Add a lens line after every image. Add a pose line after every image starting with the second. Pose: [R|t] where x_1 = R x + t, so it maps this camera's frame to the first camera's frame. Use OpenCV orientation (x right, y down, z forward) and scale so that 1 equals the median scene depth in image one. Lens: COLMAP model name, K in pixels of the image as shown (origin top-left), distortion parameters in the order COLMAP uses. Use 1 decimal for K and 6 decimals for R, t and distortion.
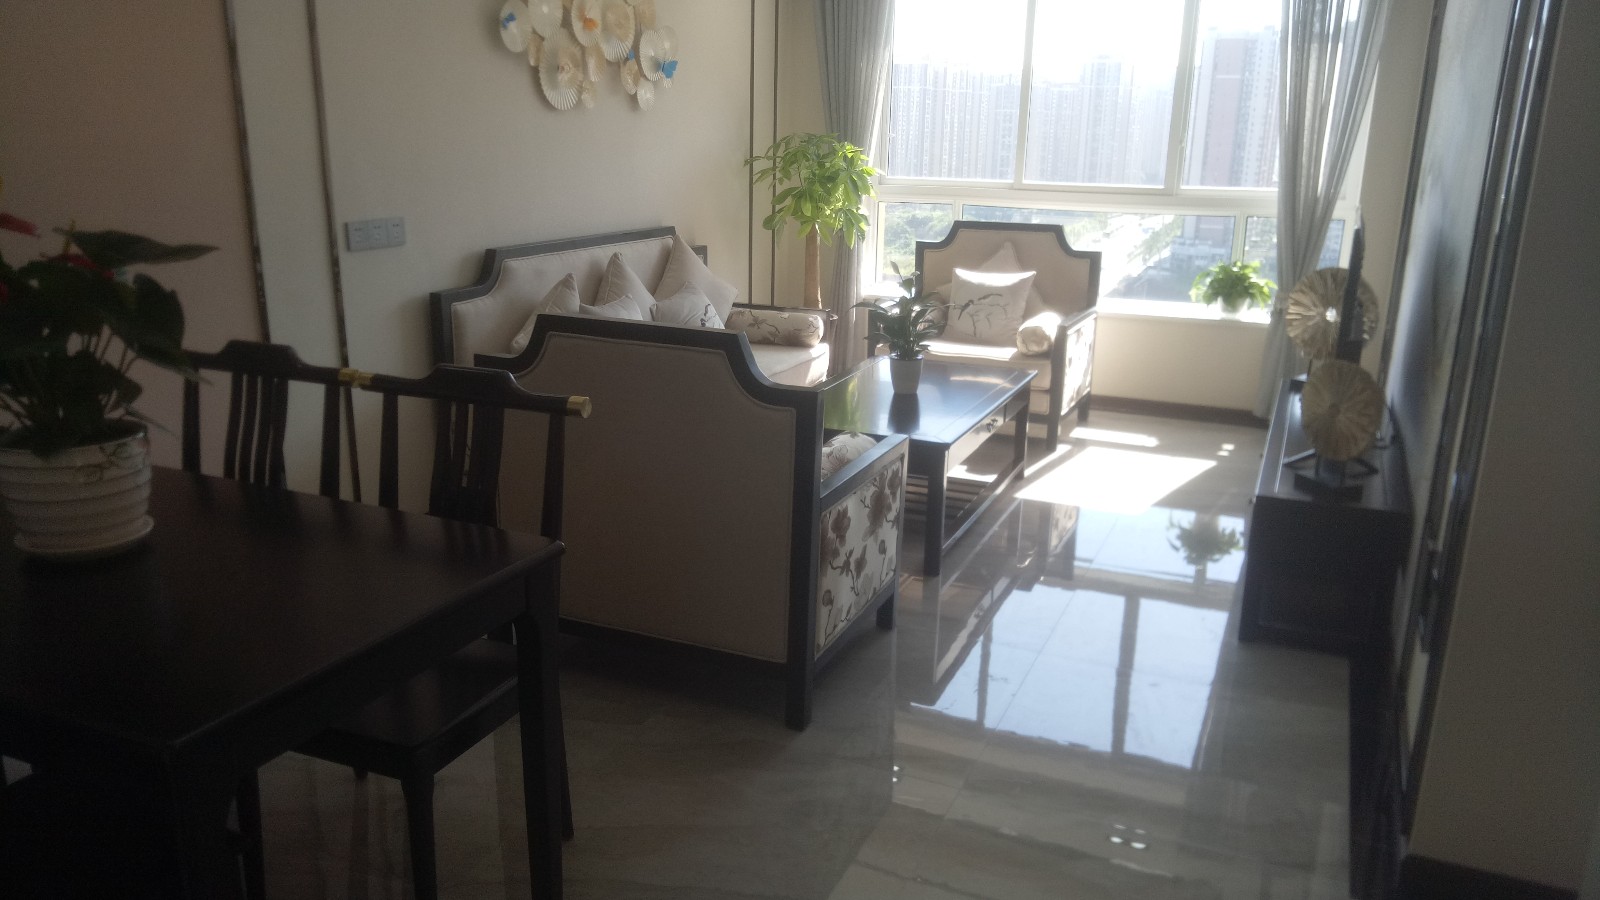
lens RADIAL K [[1145.1, 0, 796.2], [0, 1145.1, 456.8], [0, 0, 1]] dist [0.010842, -0.004000]
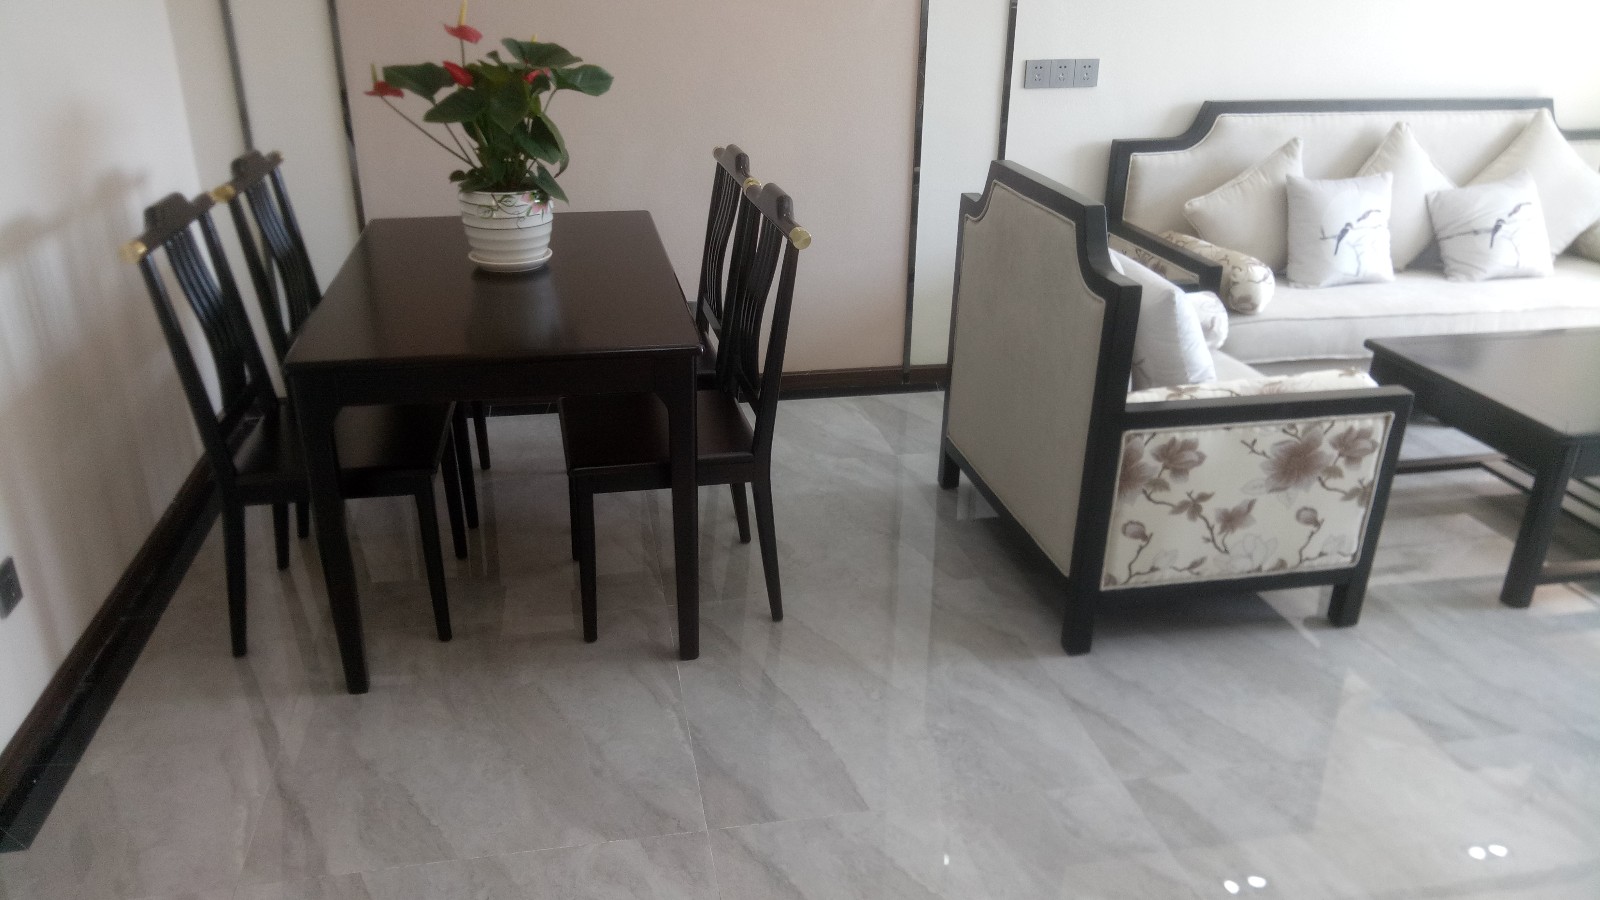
lens RADIAL K [[1145.1, 0, 796.2], [0, 1145.1, 456.8], [0, 0, 1]] dist [0.010842, -0.004000]
pose [[0.588414, 0.319432, -0.742787, 0.464297], [-0.224882, 0.947062, 0.229134, -0.065359], [0.776658, 0.032214, 0.629099, 0.230688]]
